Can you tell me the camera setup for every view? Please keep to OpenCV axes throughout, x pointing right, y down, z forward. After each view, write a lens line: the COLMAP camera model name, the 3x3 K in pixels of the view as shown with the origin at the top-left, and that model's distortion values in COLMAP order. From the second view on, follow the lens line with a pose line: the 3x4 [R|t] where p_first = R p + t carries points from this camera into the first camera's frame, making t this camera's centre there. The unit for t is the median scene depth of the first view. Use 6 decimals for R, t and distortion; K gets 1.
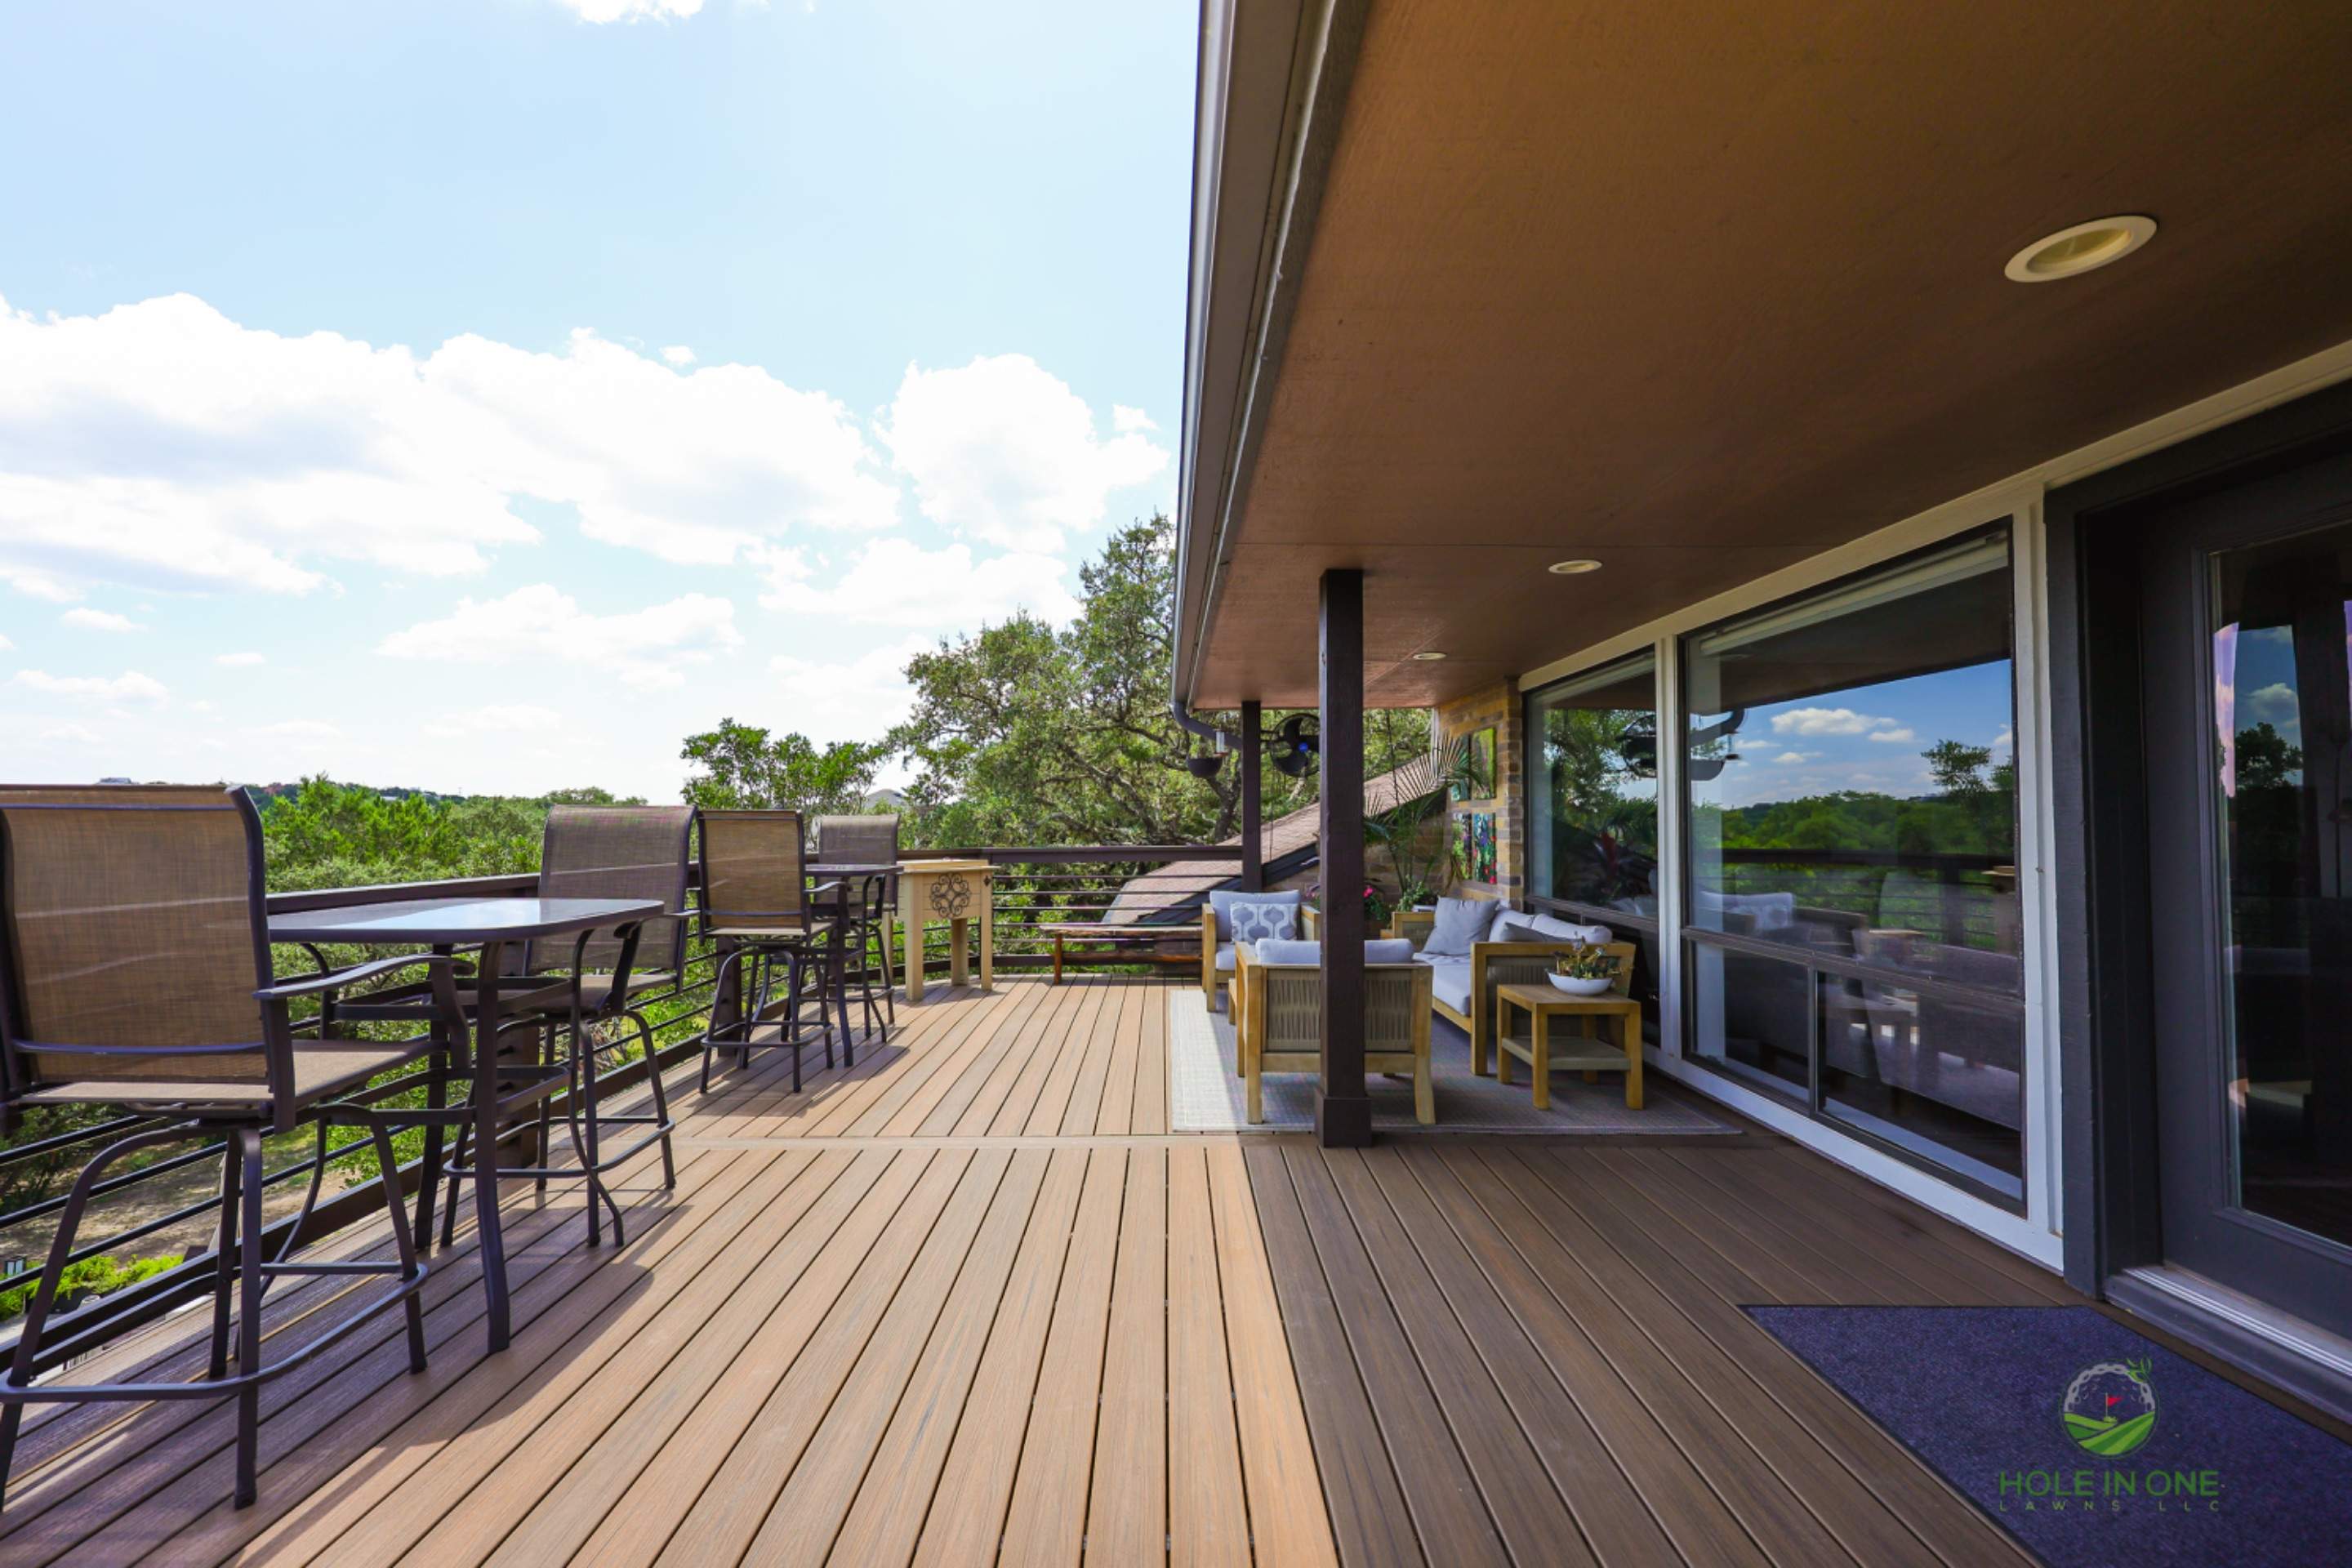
lens RADIAL K [[953.1, 0, 1175.0], [0, 953.1, 820.1], [0, 0, 1]] dist [0.000265, -0.000113]
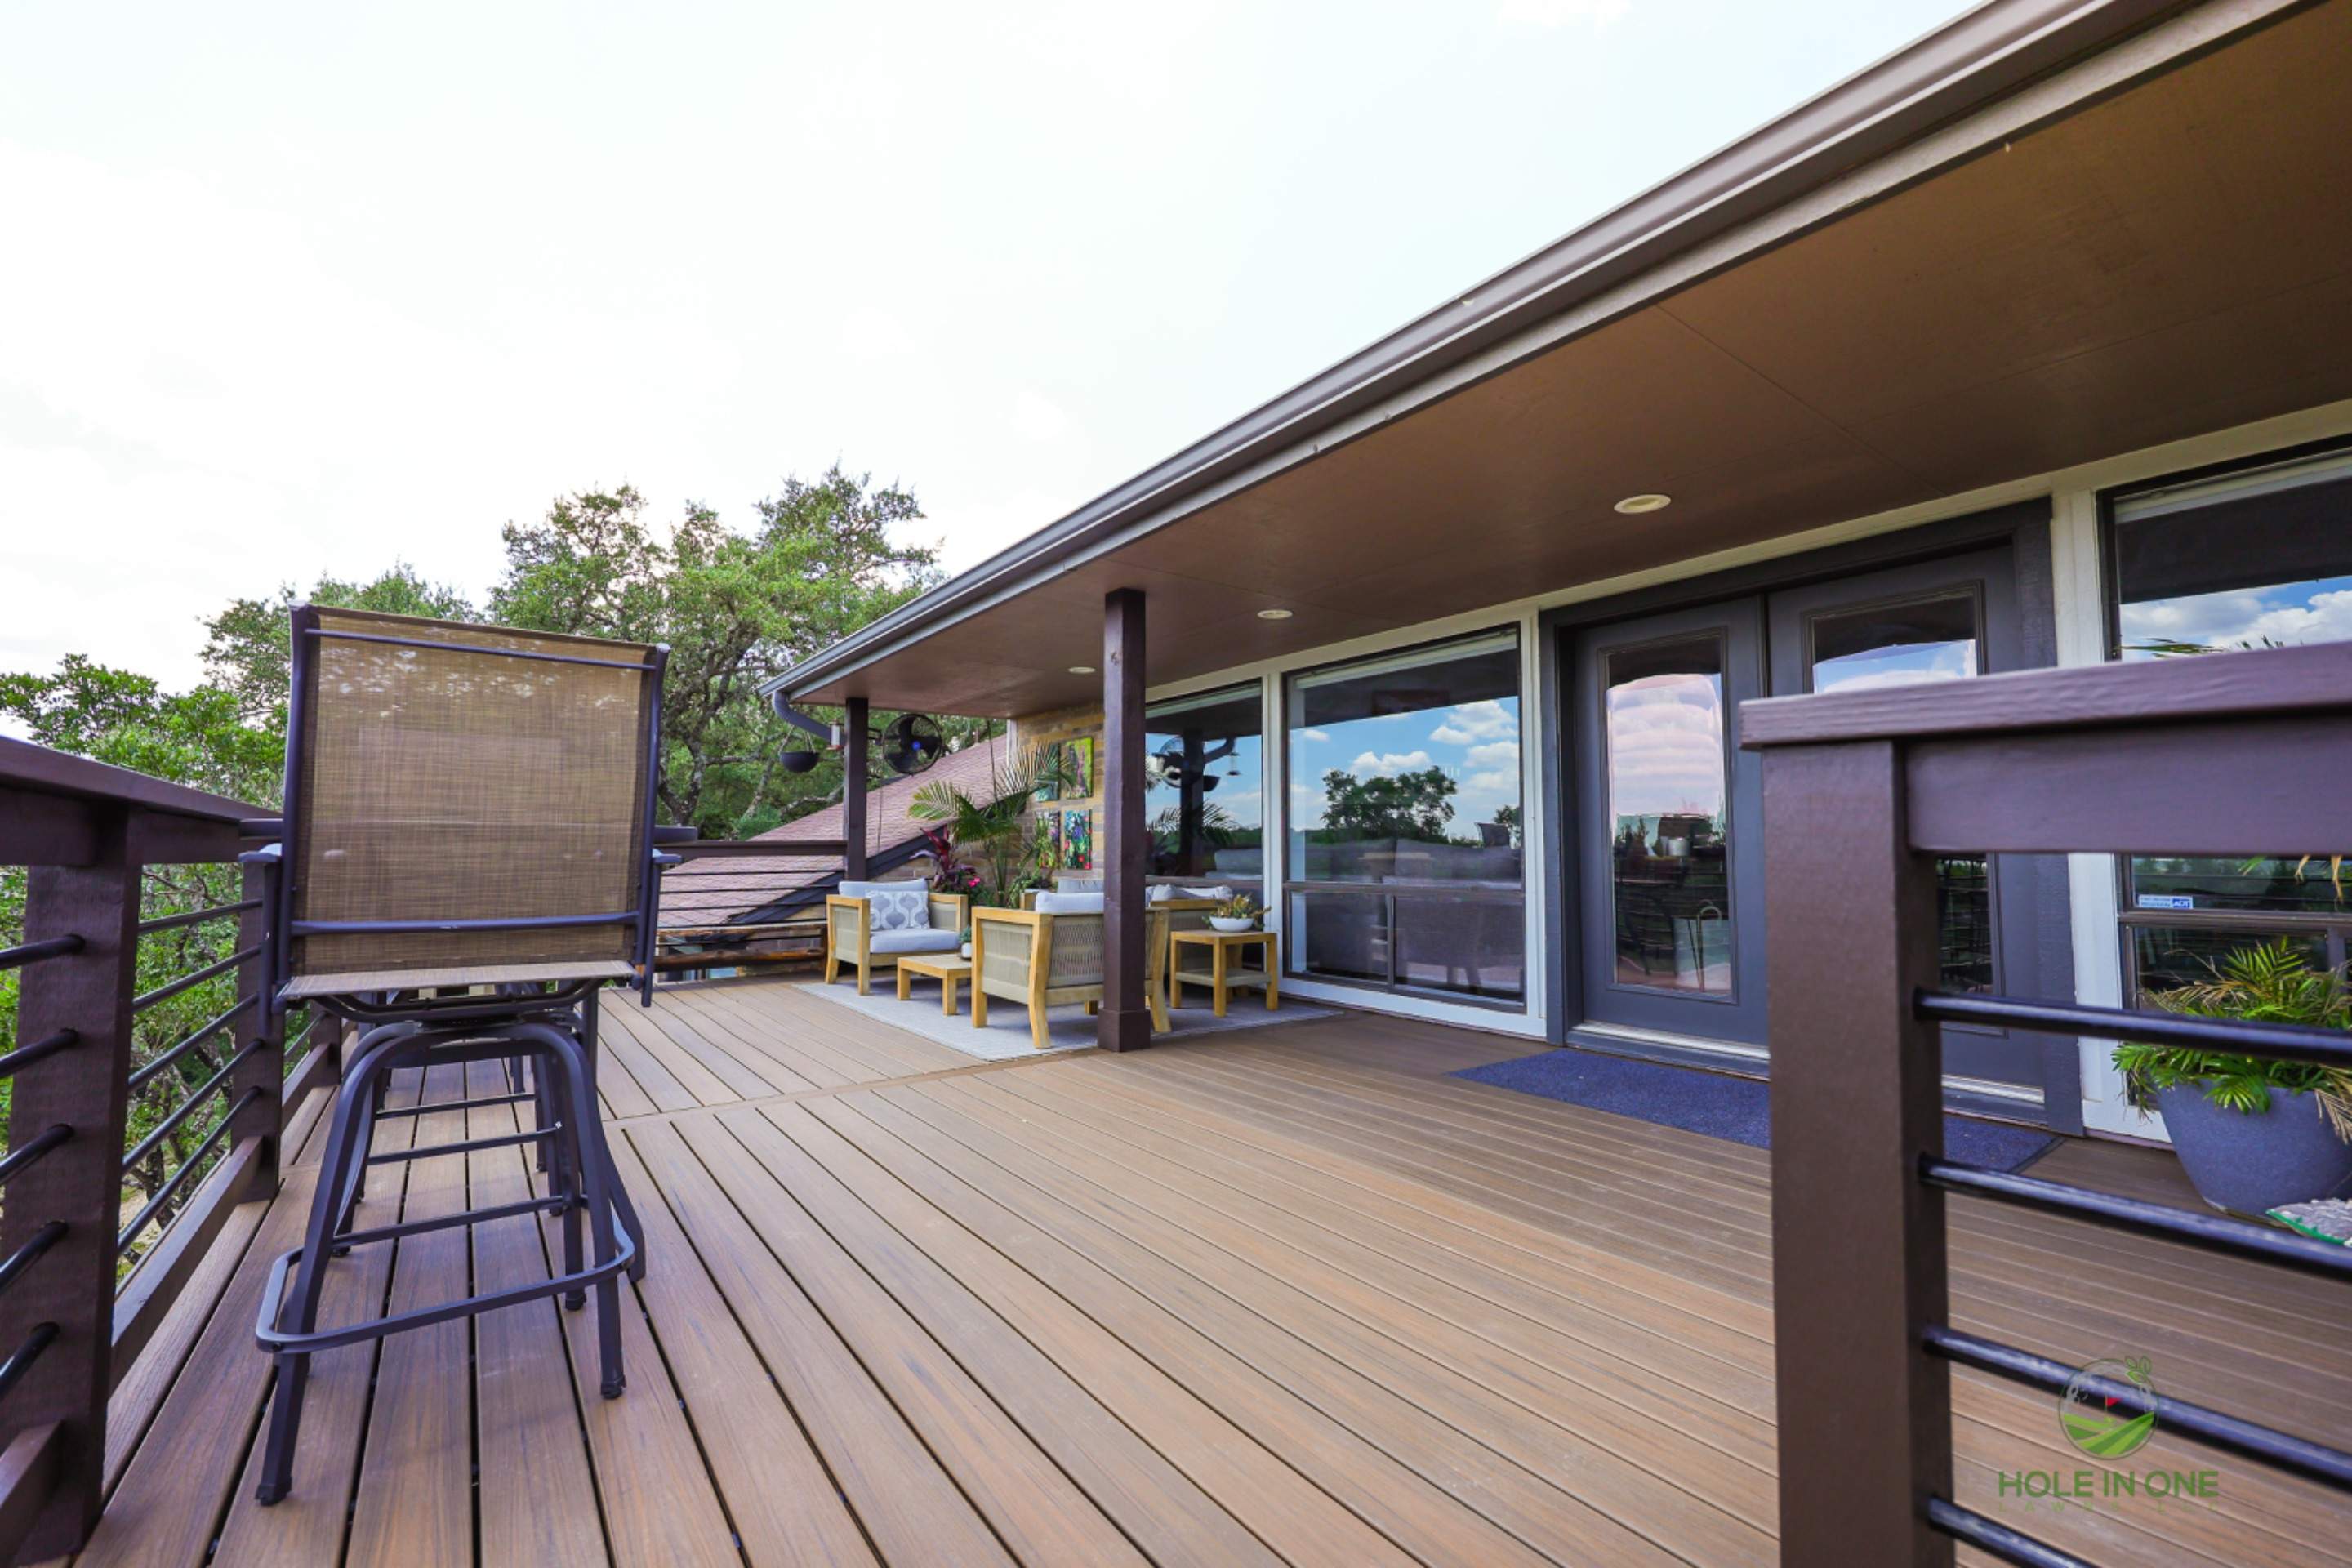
lens RADIAL K [[966.6, 0, 1174.0], [0, 966.6, 829.2], [0, 0, 1]] dist [-0.000123, -0.000075]
pose [[0.808424, 0.011752, 0.588484, -0.409200], [0.002756, 0.999714, -0.023750, 0.065659], [-0.588595, 0.020821, 0.808160, -0.045924]]
